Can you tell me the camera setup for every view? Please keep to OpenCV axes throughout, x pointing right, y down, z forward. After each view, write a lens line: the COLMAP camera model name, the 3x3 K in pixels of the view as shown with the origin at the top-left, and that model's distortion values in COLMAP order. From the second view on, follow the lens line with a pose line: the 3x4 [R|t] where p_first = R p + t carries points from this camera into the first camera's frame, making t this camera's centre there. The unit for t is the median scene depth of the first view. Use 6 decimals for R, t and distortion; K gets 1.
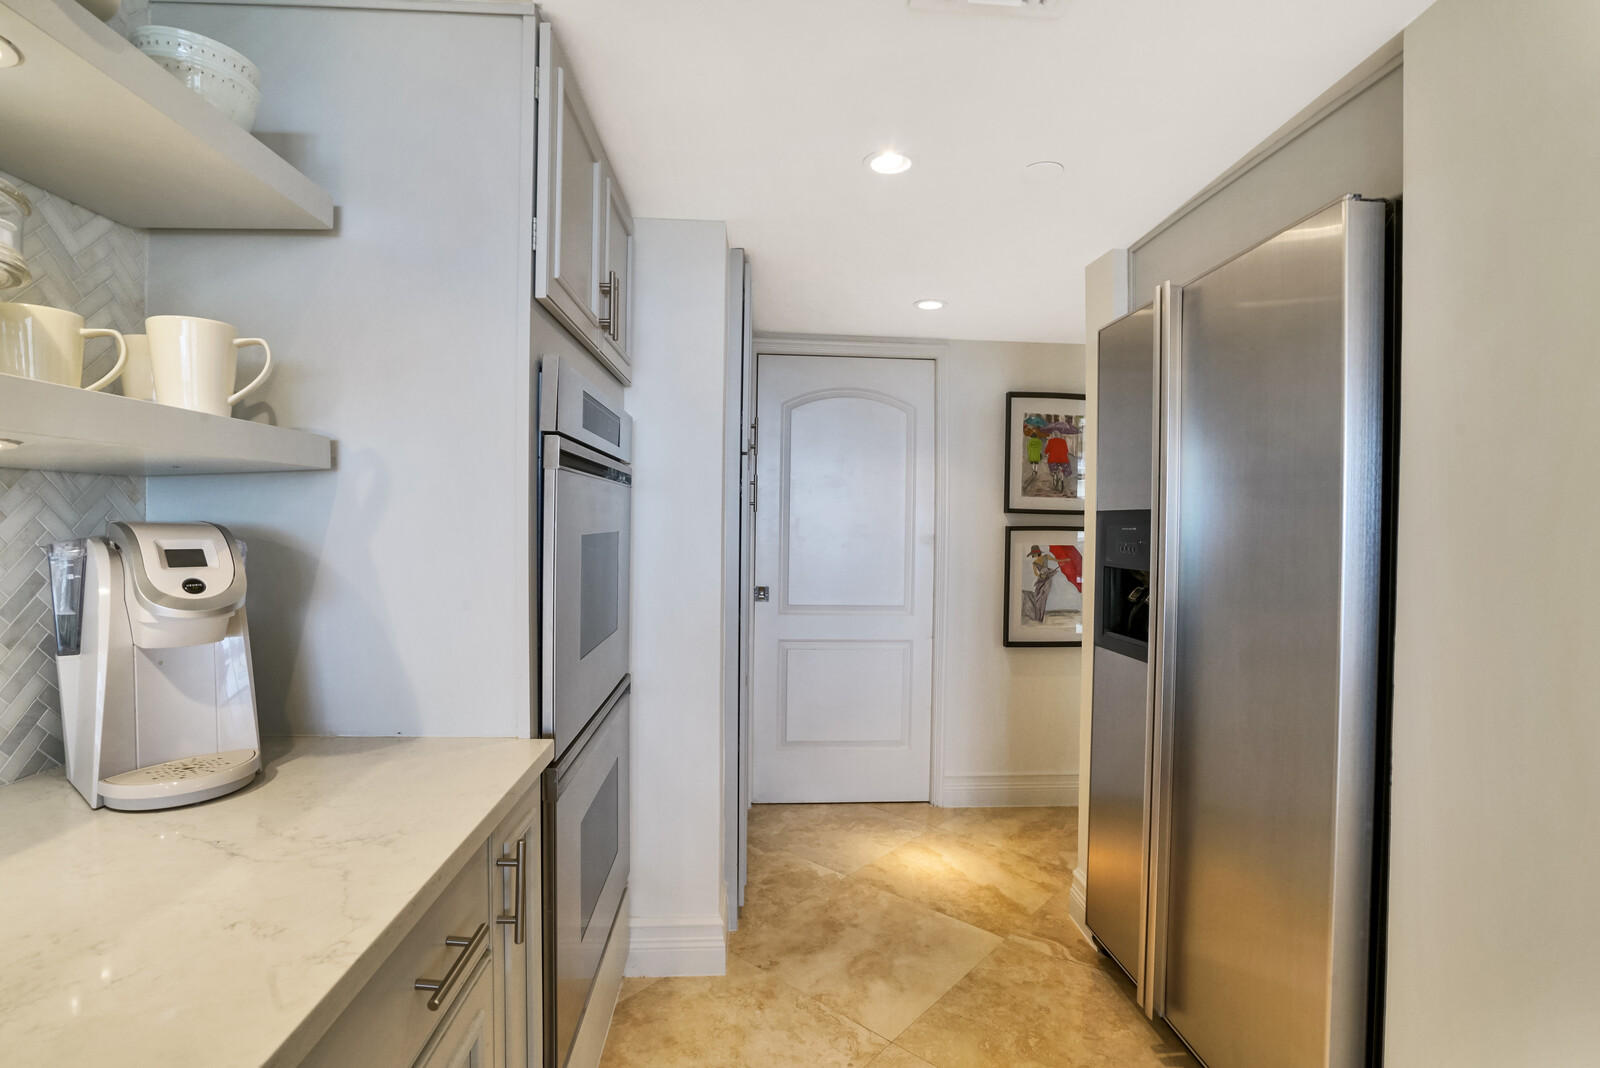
lens RADIAL K [[718.4, 0, 826.4], [0, 718.4, 532.8], [0, 0, 1]] dist [-0.002199, 0.000253]
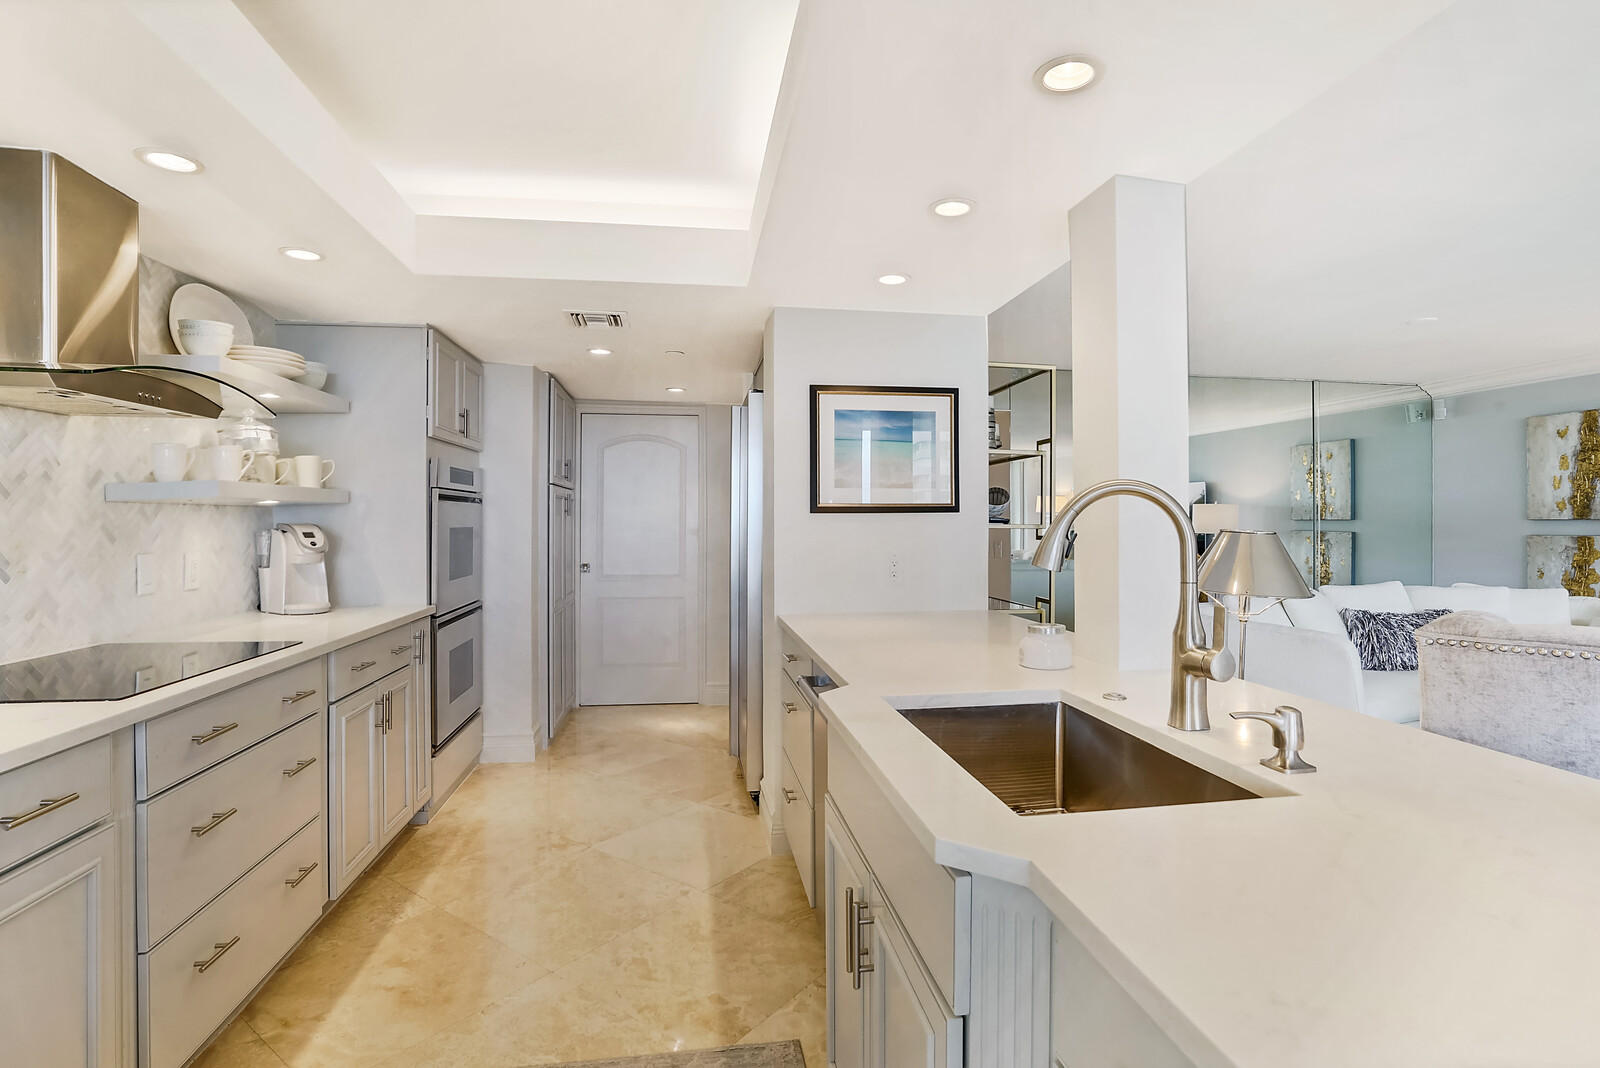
lens RADIAL K [[803.8, 0, 826.4], [0, 803.8, 509.0], [0, 0, 1]] dist [0.002401, 0.001432]
pose [[0.998355, -0.011753, 0.056126, 0.875525], [0.013440, 0.999466, -0.029779, 0.044060], [-0.055746, 0.030485, 0.997979, -1.998116]]
